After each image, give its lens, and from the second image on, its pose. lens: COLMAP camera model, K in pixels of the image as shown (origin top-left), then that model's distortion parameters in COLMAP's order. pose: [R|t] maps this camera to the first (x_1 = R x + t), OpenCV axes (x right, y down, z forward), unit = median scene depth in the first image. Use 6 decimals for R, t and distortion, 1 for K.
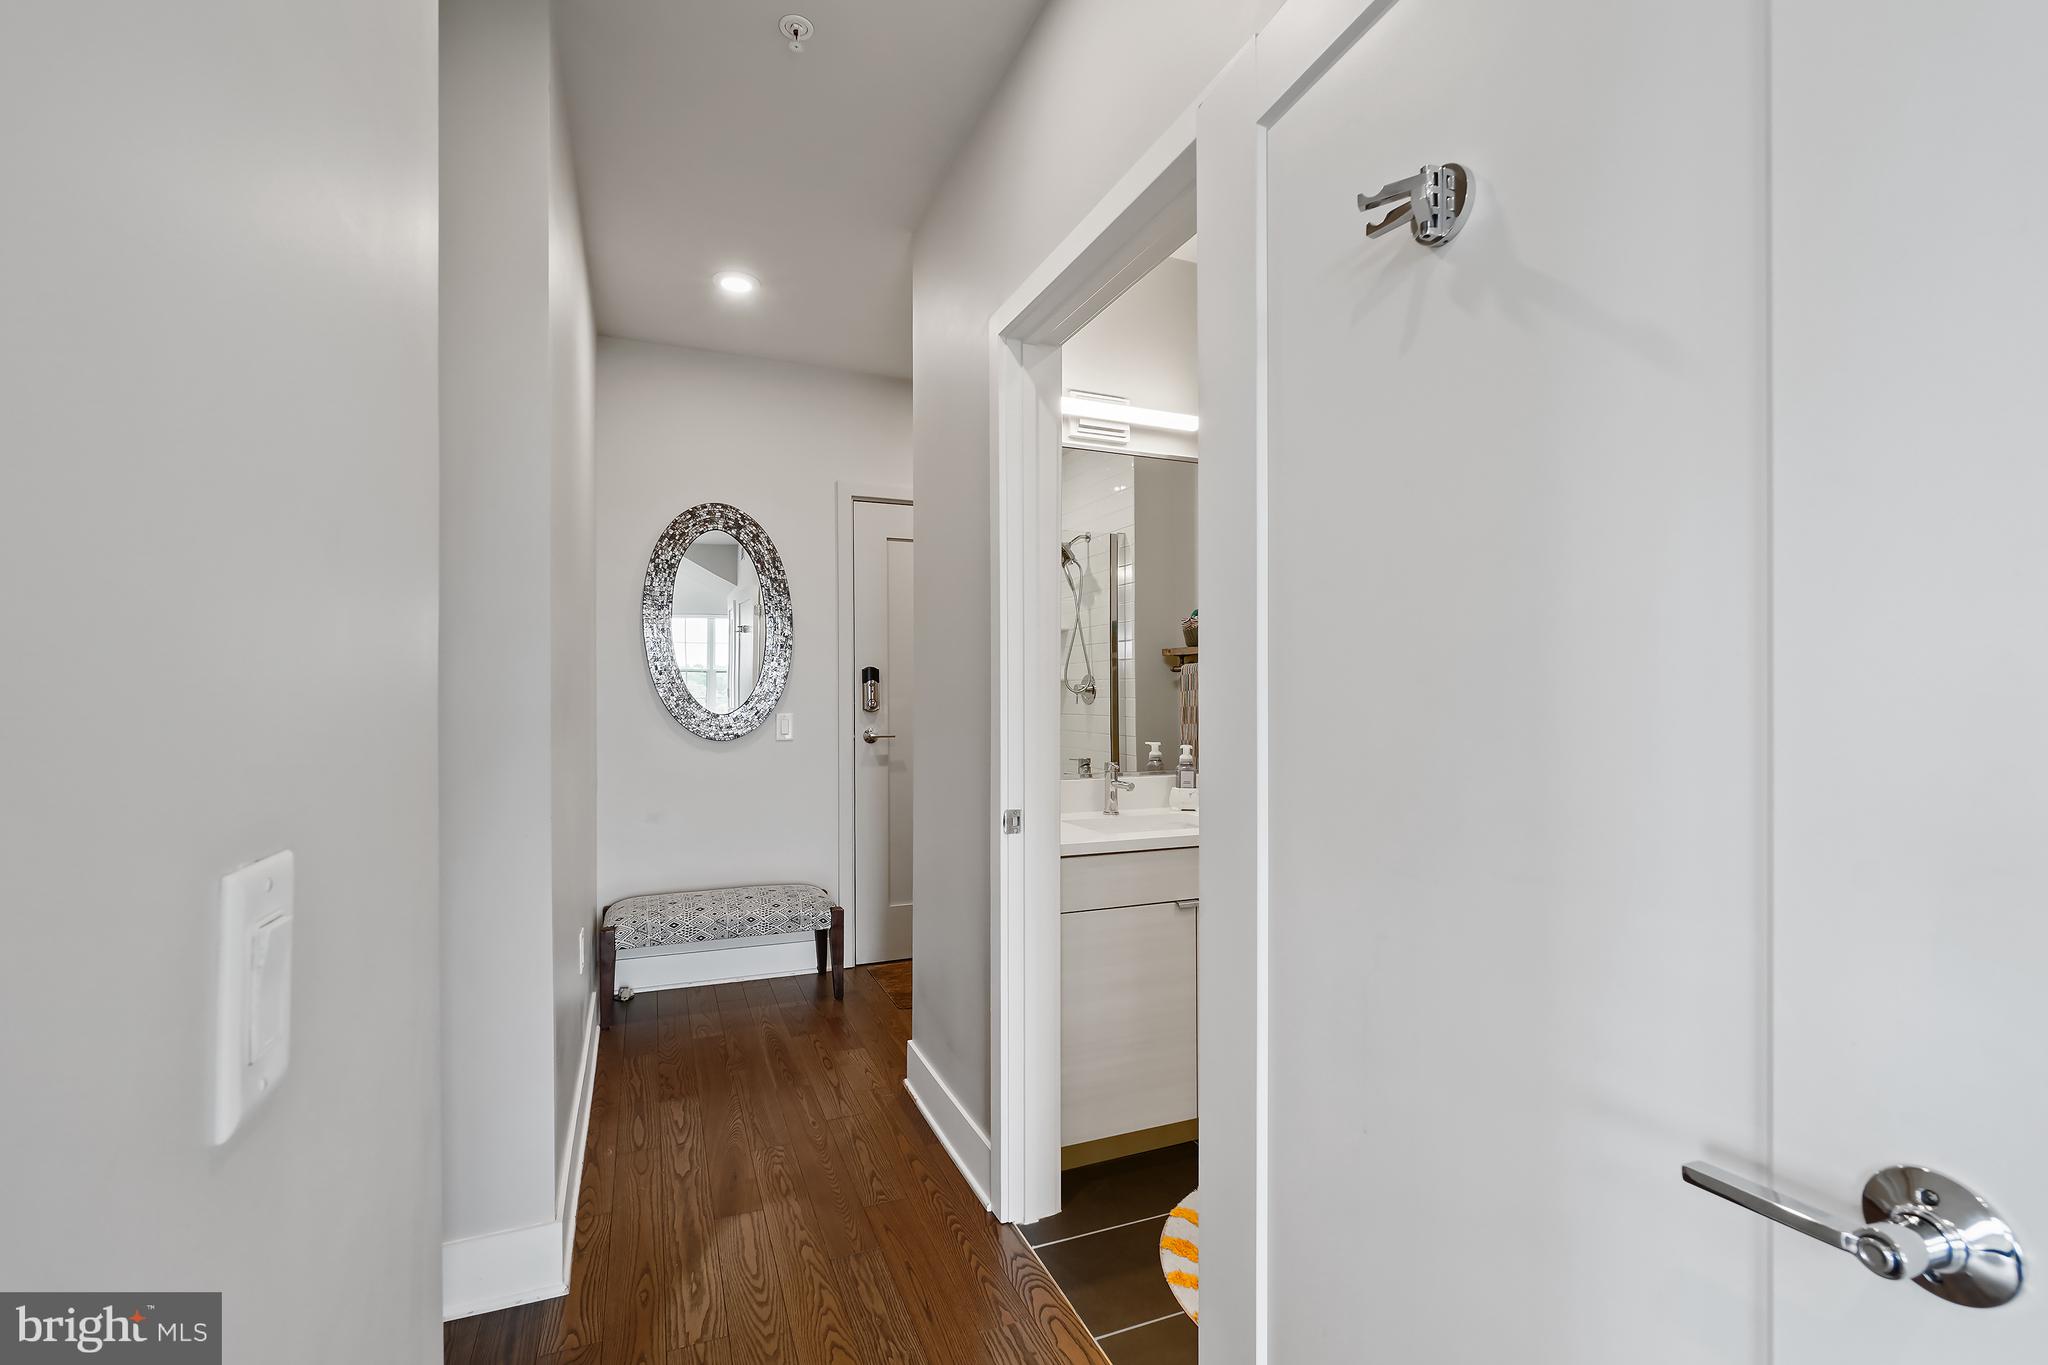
lens RADIAL K [[896.9, 0, 1019.4], [0, 896.9, 689.3], [0, 0, 1]] dist [-0.006425, 0.002643]
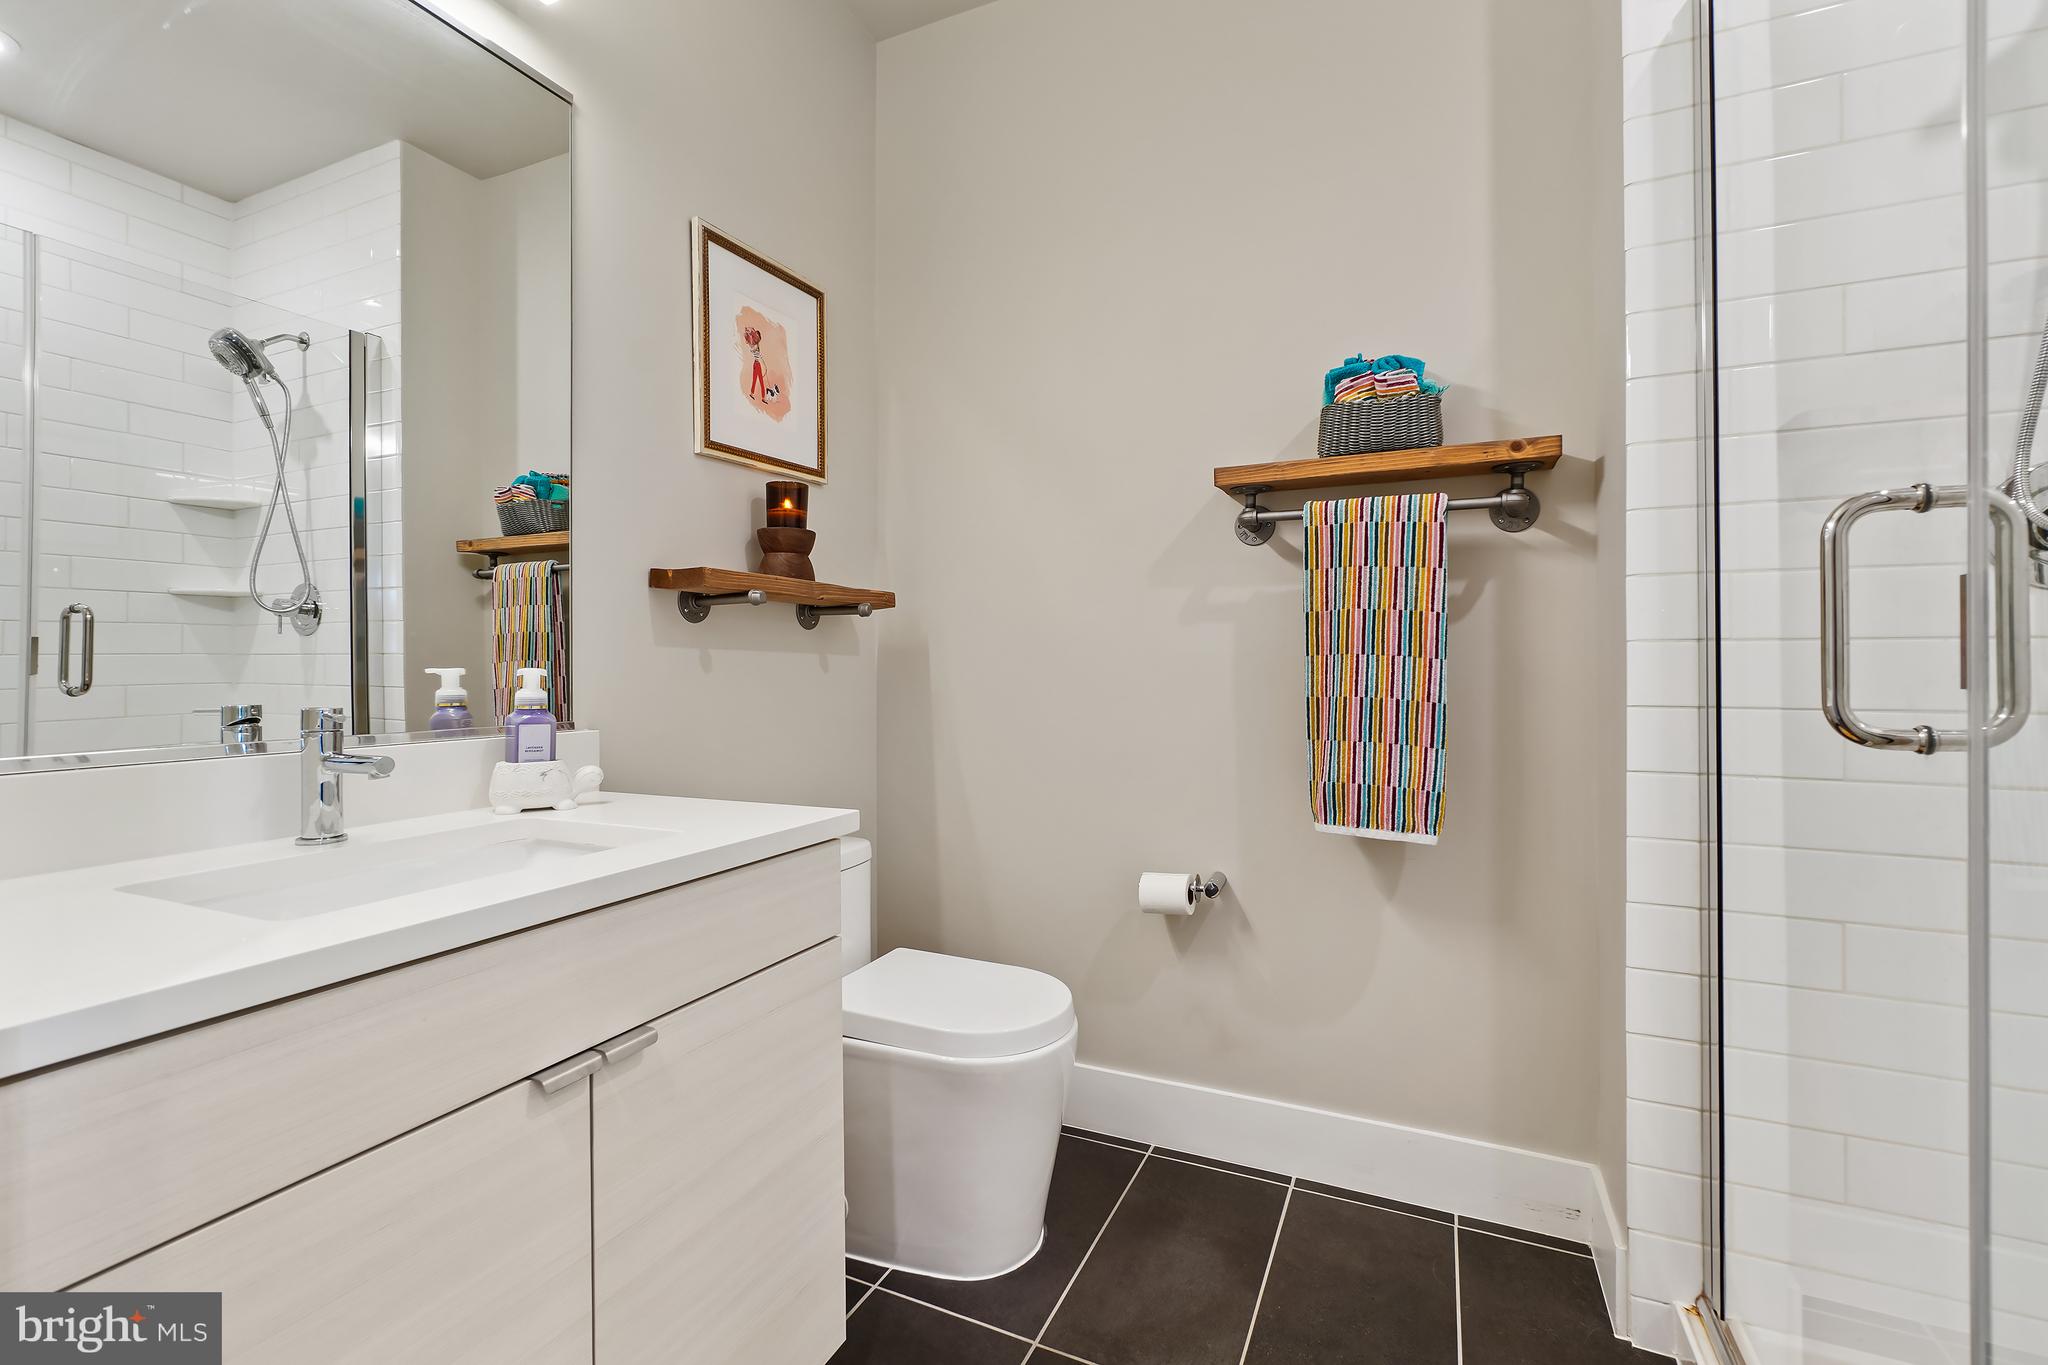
lens RADIAL K [[896.9, 0, 1023.0], [0, 896.9, 666.1], [0, 0, 1]] dist [-0.006425, 0.002643]
pose [[0.744059, -0.001971, 0.668111, 0.041398], [-0.002774, 0.999978, 0.006038, 0.035791], [-0.668108, -0.006346, 0.744037, 0.304643]]
